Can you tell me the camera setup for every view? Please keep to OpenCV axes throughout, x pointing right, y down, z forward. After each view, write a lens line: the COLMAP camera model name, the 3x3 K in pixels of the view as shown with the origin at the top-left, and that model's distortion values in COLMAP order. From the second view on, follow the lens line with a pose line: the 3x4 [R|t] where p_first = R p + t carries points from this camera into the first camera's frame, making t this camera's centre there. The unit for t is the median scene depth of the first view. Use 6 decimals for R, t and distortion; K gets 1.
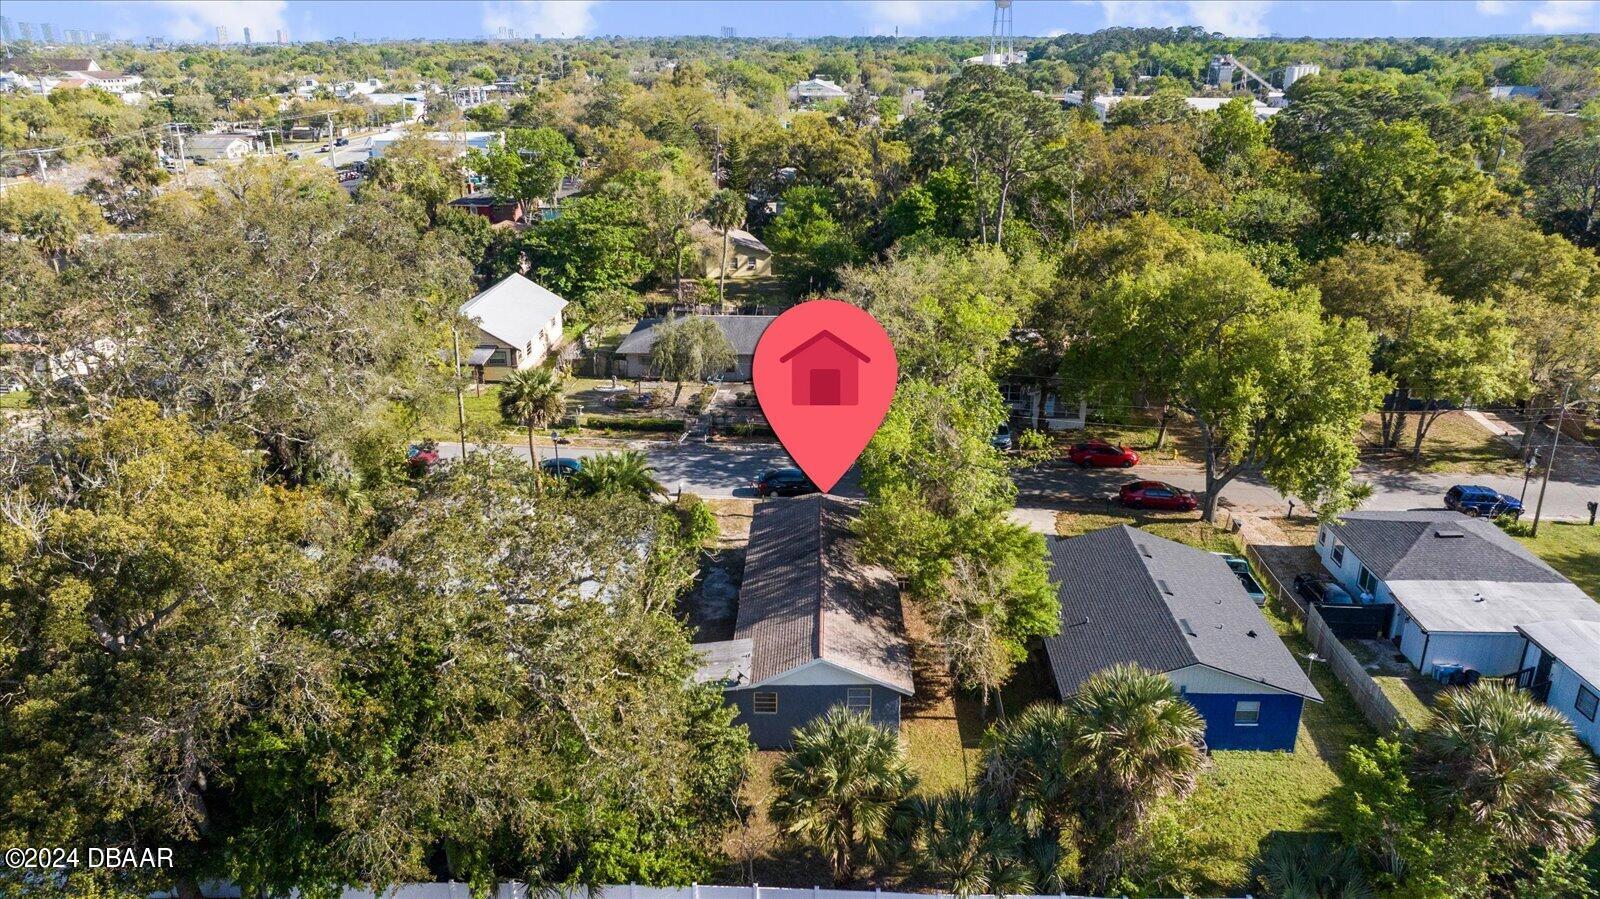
lens RADIAL K [[1133.3, 0, 815.0], [0, 1133.3, 442.9], [0, 0, 1]] dist [-0.021737, 0.002636]
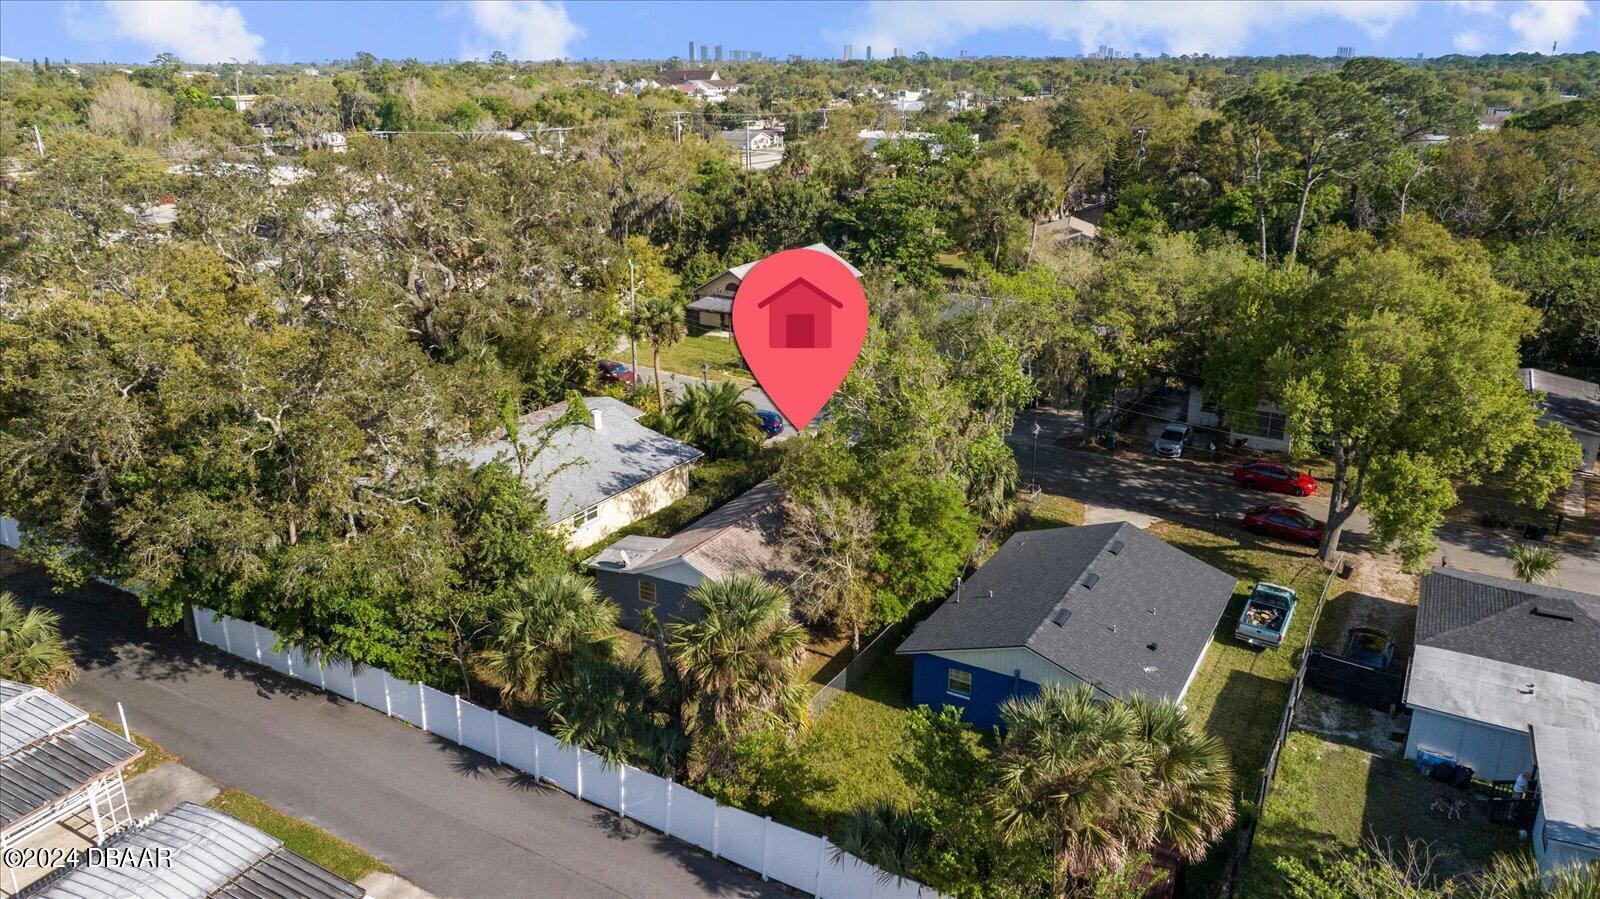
lens RADIAL K [[1133.3, 0, 815.0], [0, 1133.3, 442.9], [0, 0, 1]] dist [-0.021737, 0.002636]
pose [[0.874732, 0.151415, -0.460345, 0.256413], [-0.159368, 0.986978, 0.021808, 0.016302], [0.457653, 0.054288, 0.887472, 0.040008]]
